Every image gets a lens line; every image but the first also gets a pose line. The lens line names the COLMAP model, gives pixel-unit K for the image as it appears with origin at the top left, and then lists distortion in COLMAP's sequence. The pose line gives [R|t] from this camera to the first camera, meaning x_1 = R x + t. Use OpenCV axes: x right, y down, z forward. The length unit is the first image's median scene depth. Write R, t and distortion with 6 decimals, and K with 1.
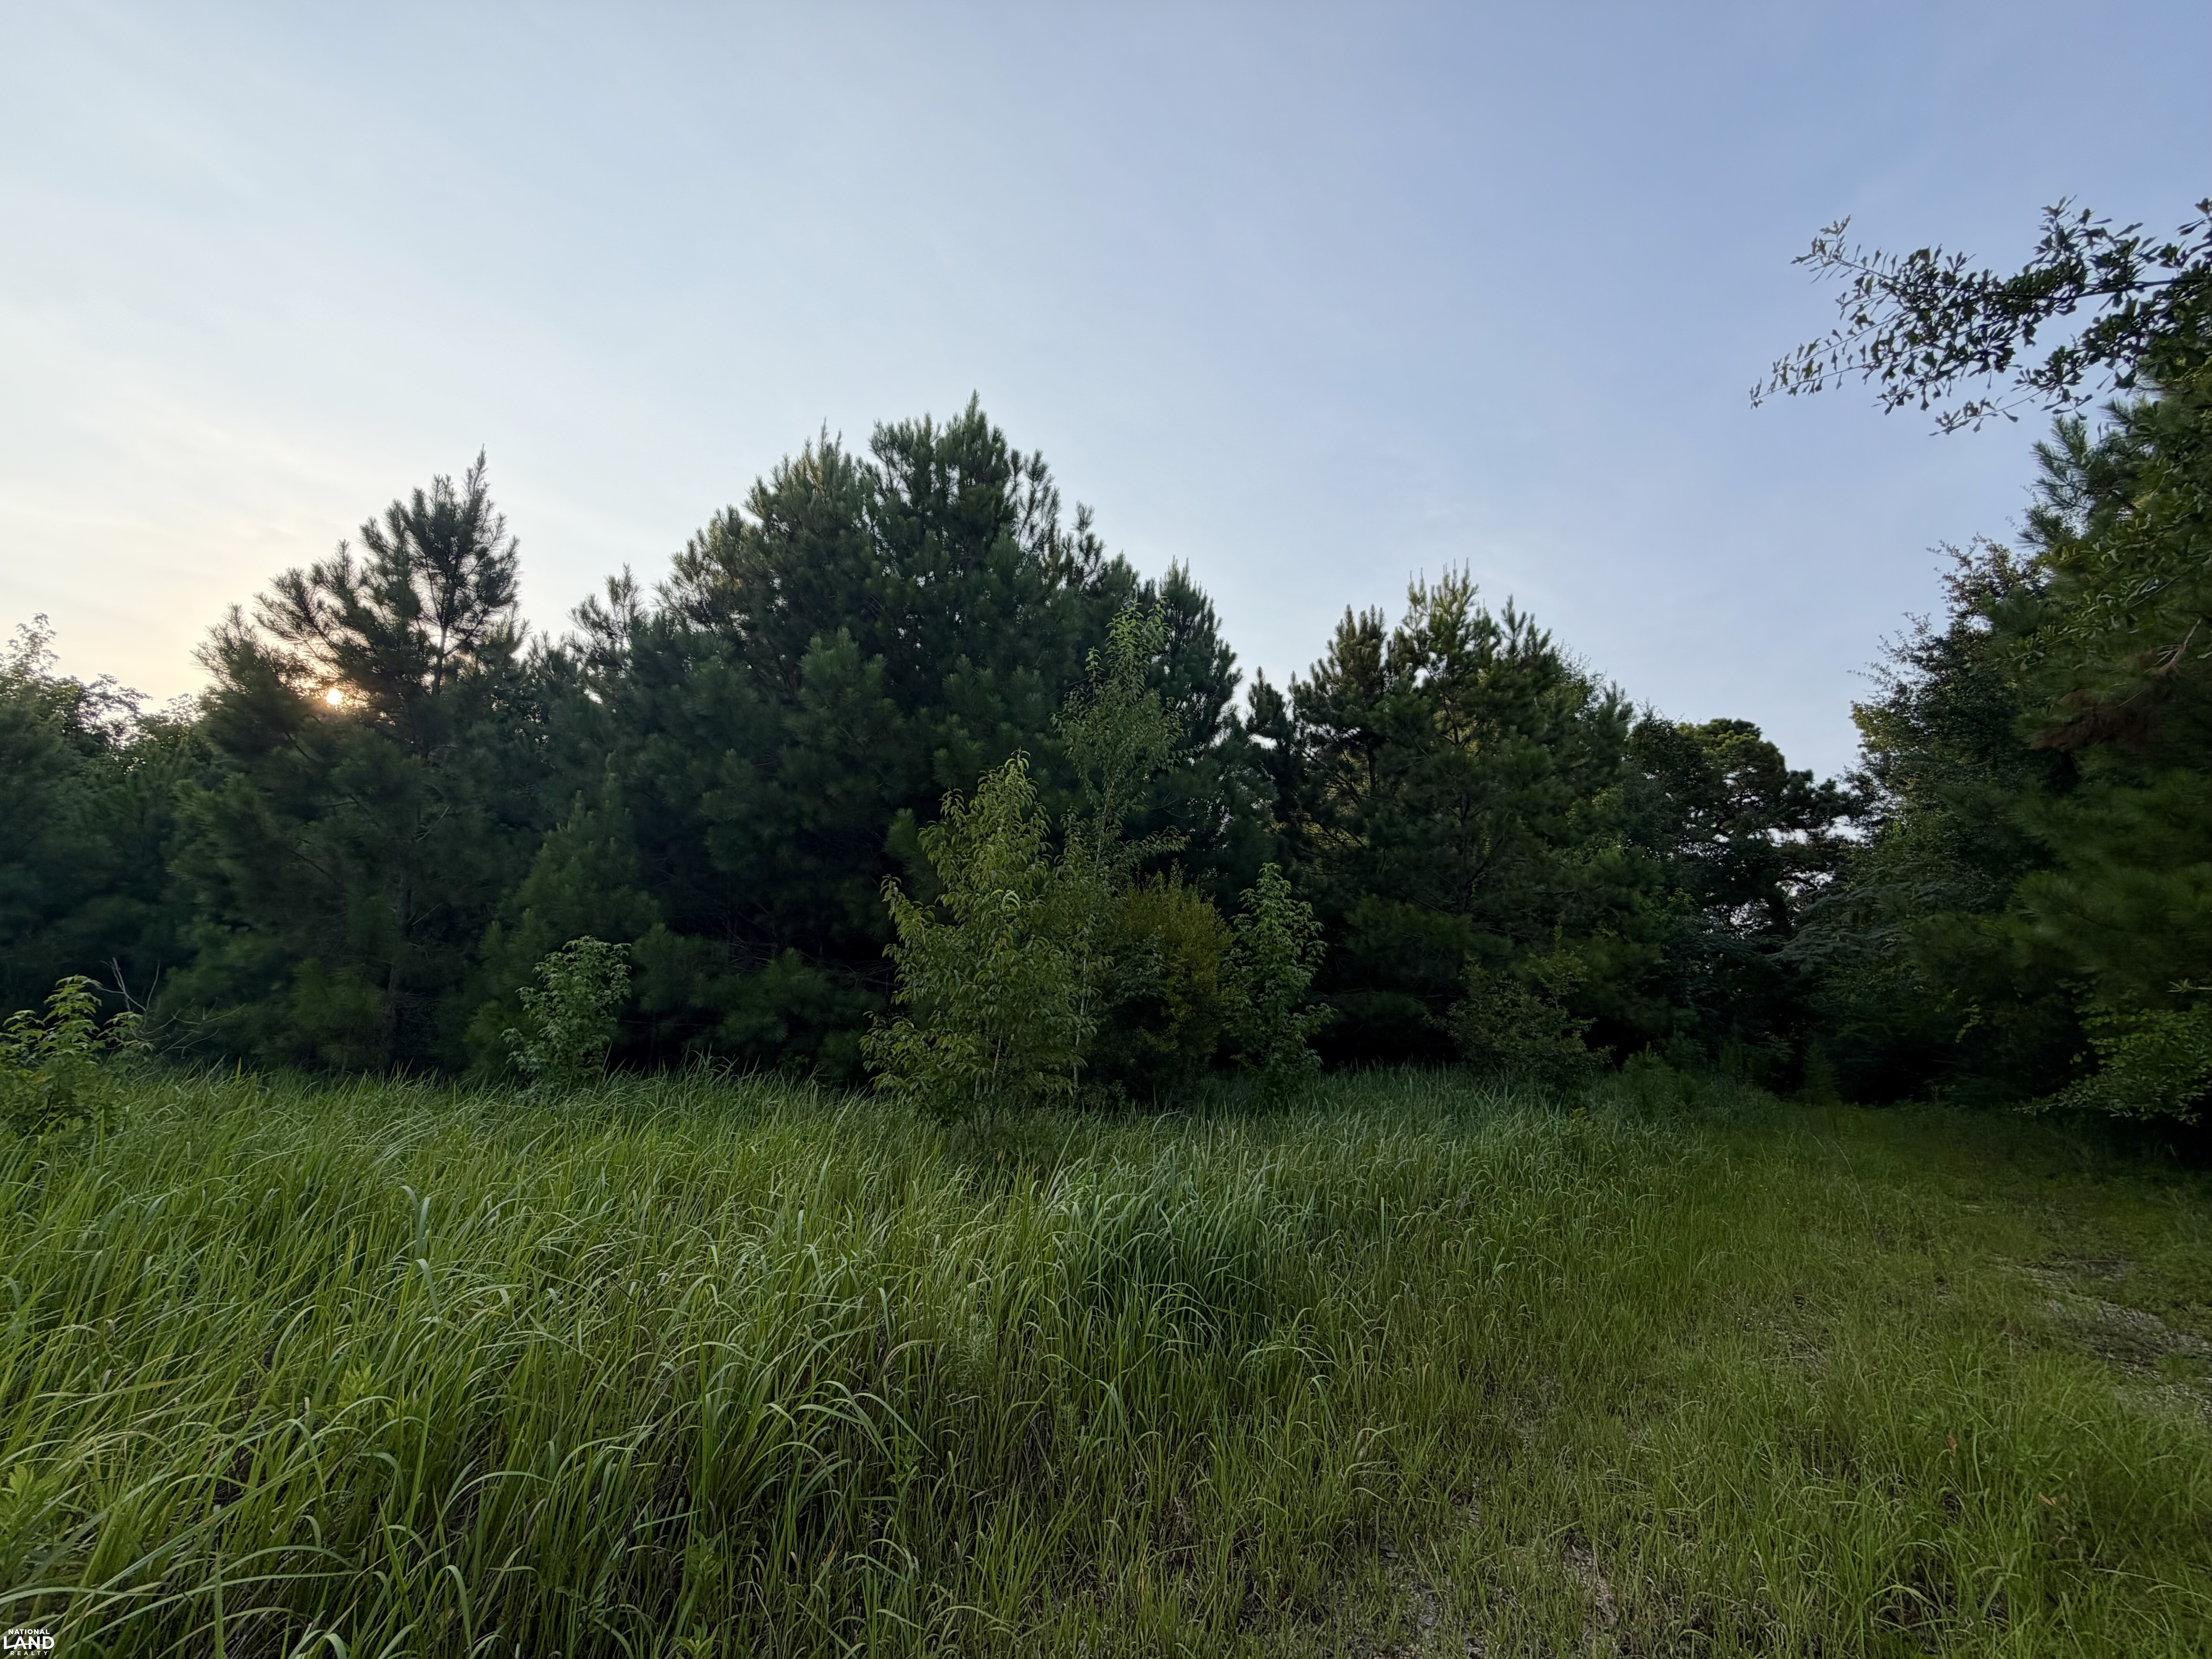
lens RADIAL K [[900.4, 0, 1106.0], [0, 900.4, 829.5], [0, 0, 1]] dist [0.010619, -0.000228]
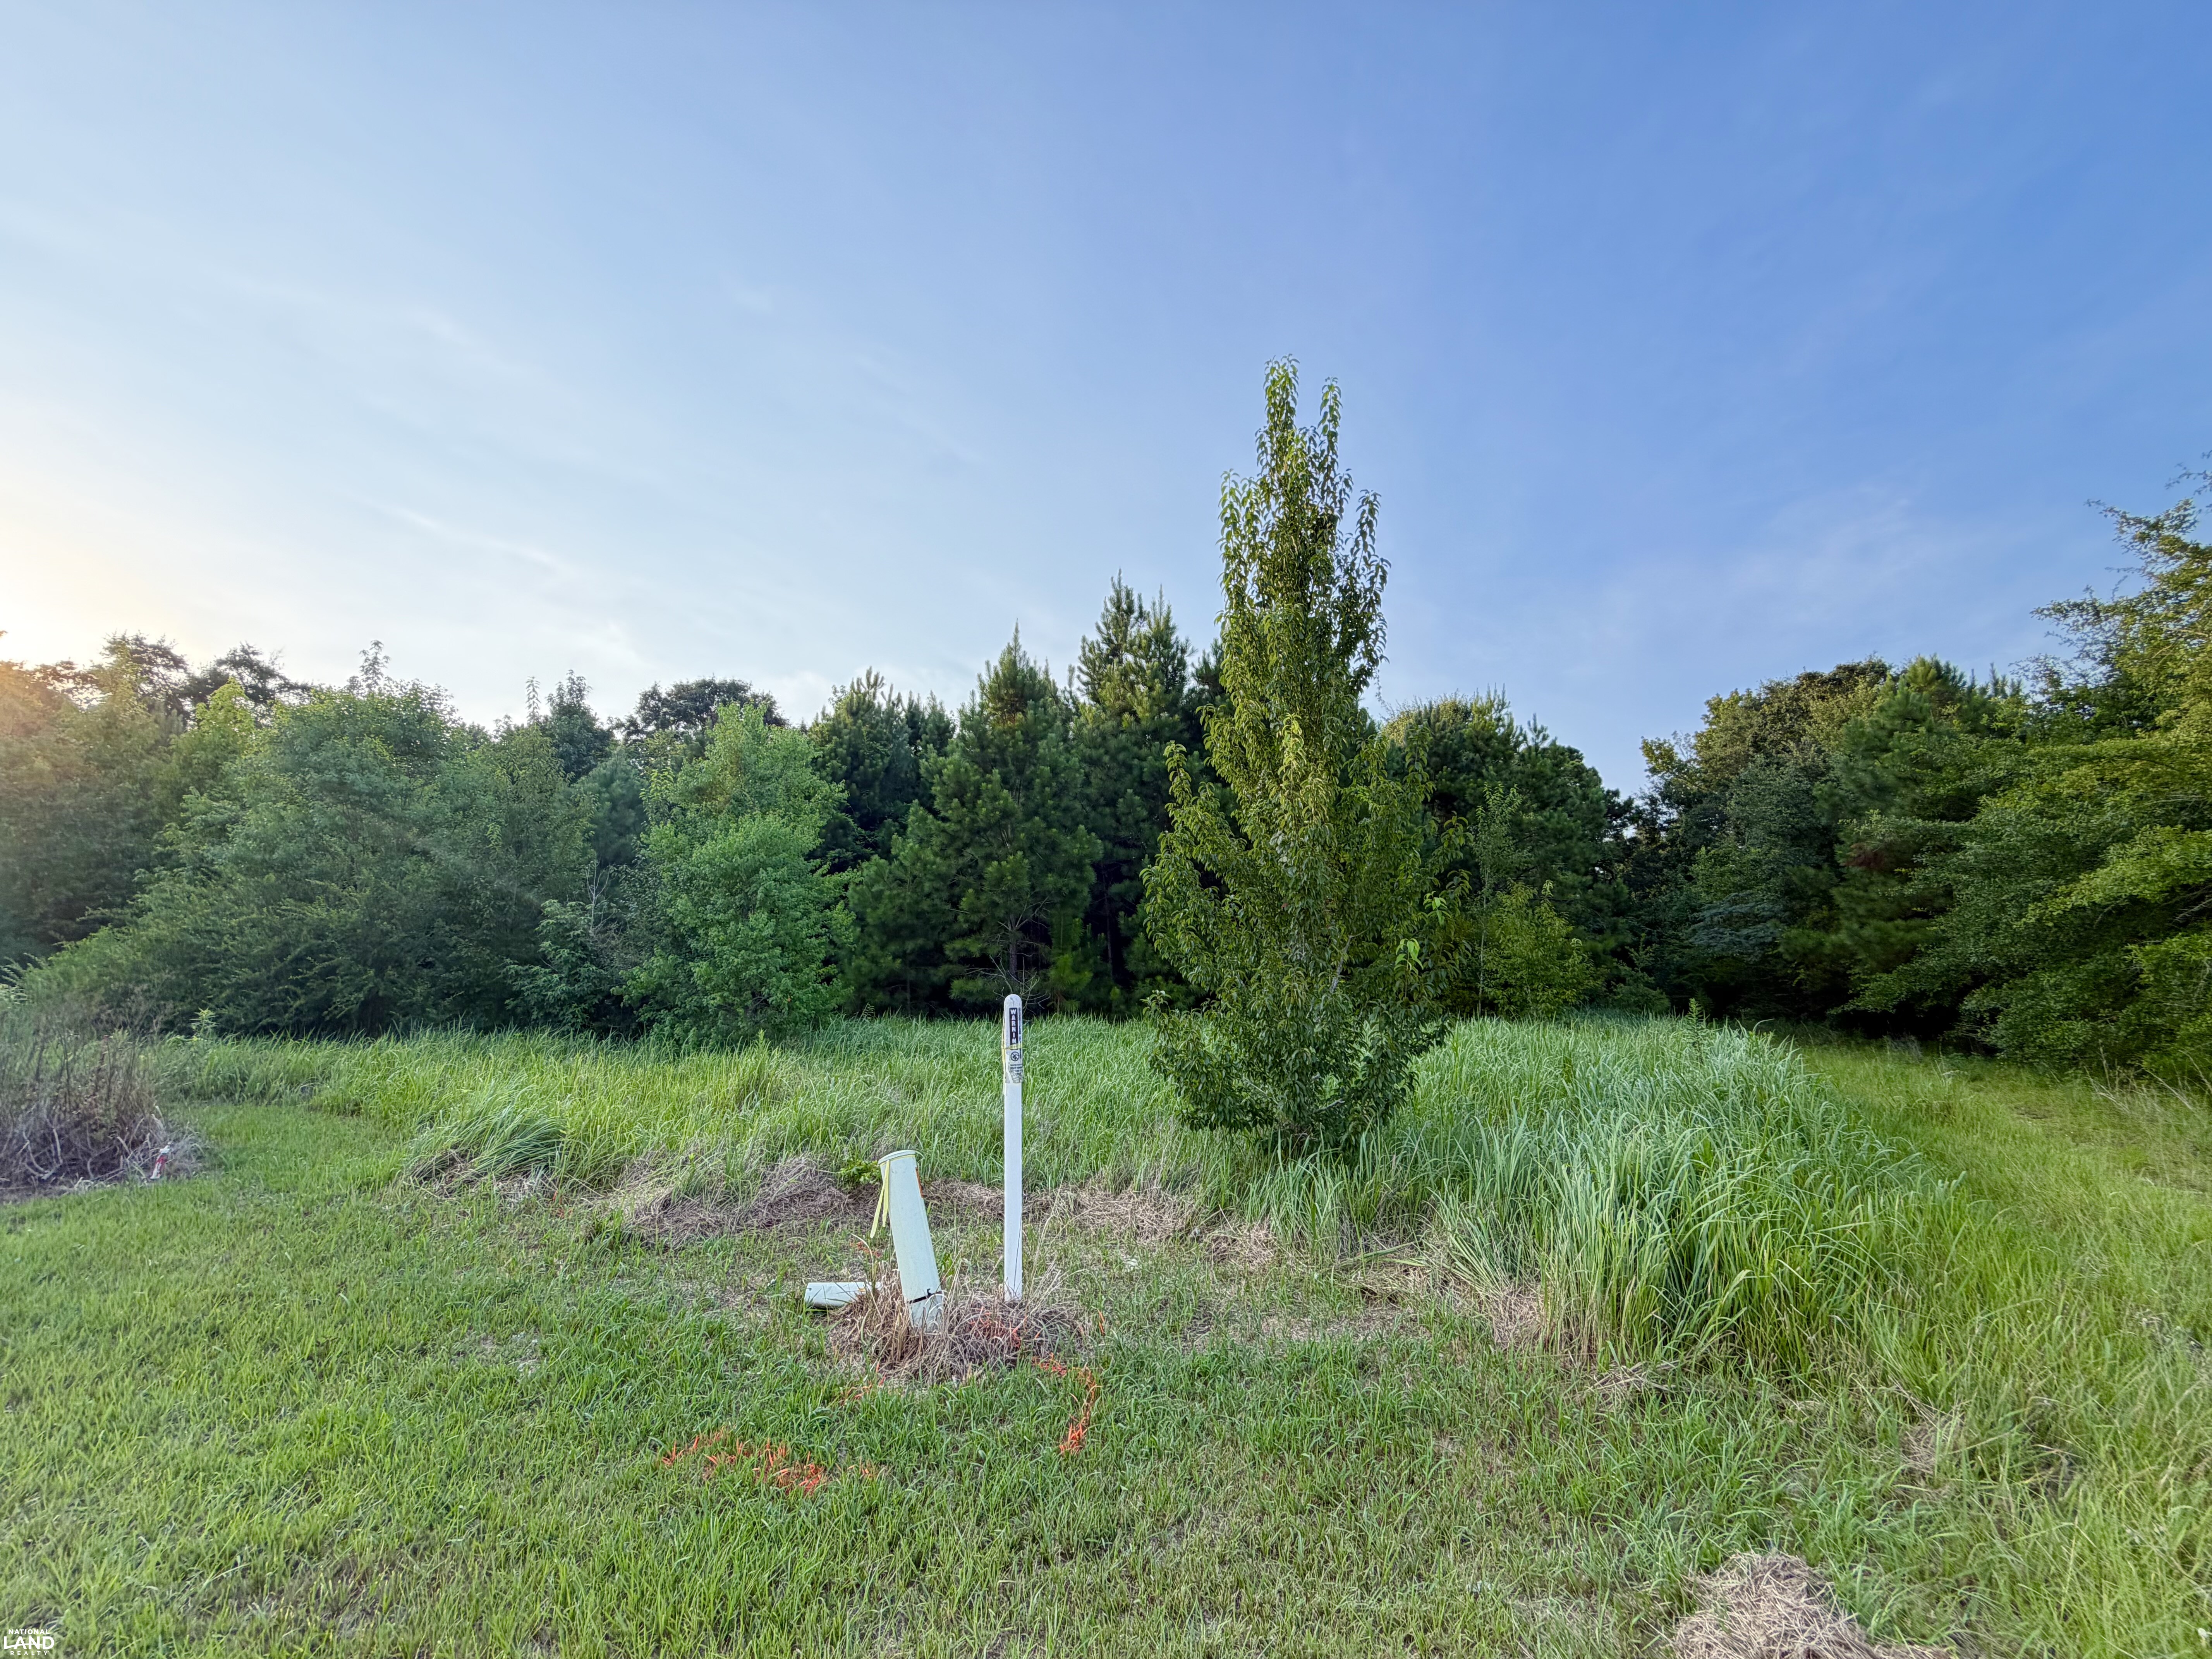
lens RADIAL K [[900.4, 0, 1106.0], [0, 900.4, 829.5], [0, 0, 1]] dist [0.010619, -0.000228]
pose [[0.977607, 0.030741, 0.208181, -0.547245], [-0.042134, 0.997834, 0.050514, -0.087666], [-0.206177, -0.058155, 0.976785, -0.370223]]
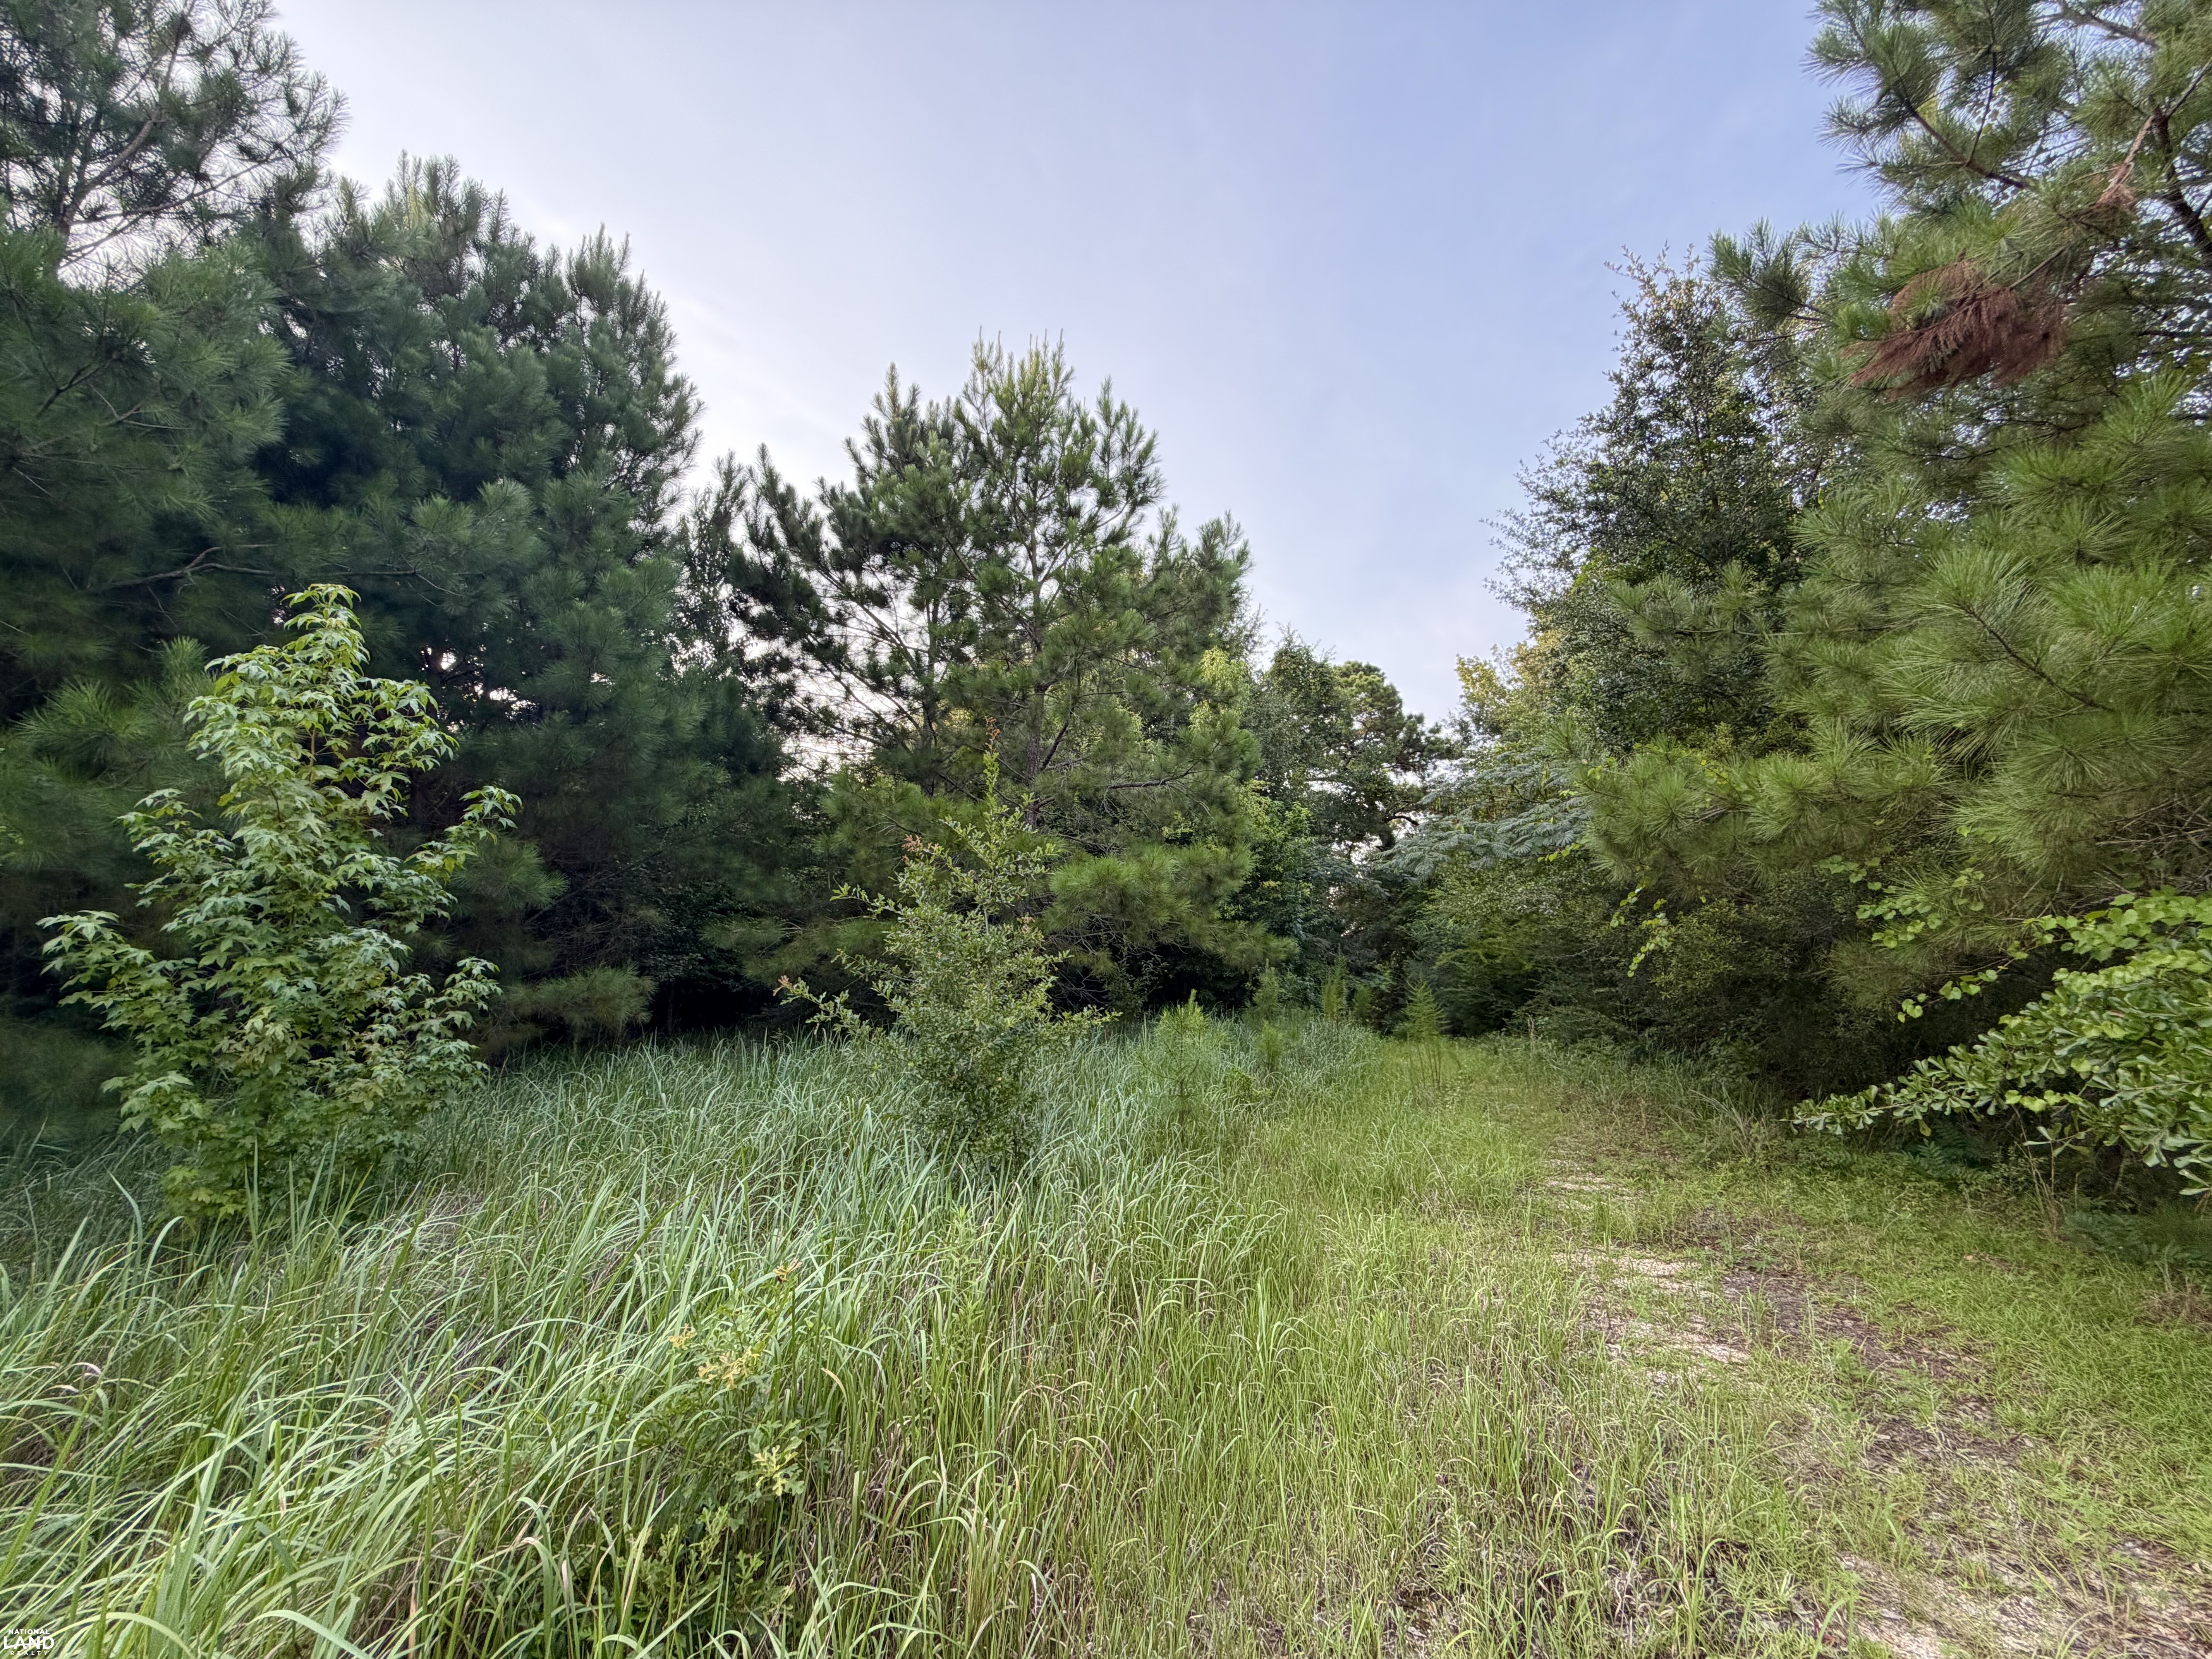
lens RADIAL K [[900.4, 0, 1106.0], [0, 900.4, 829.5], [0, 0, 1]] dist [0.010619, -0.000228]
pose [[0.944952, 0.020590, 0.326560, 0.189773], [-0.040696, 0.997665, 0.054857, 0.055014], [-0.324668, -0.065127, 0.943583, 0.256498]]
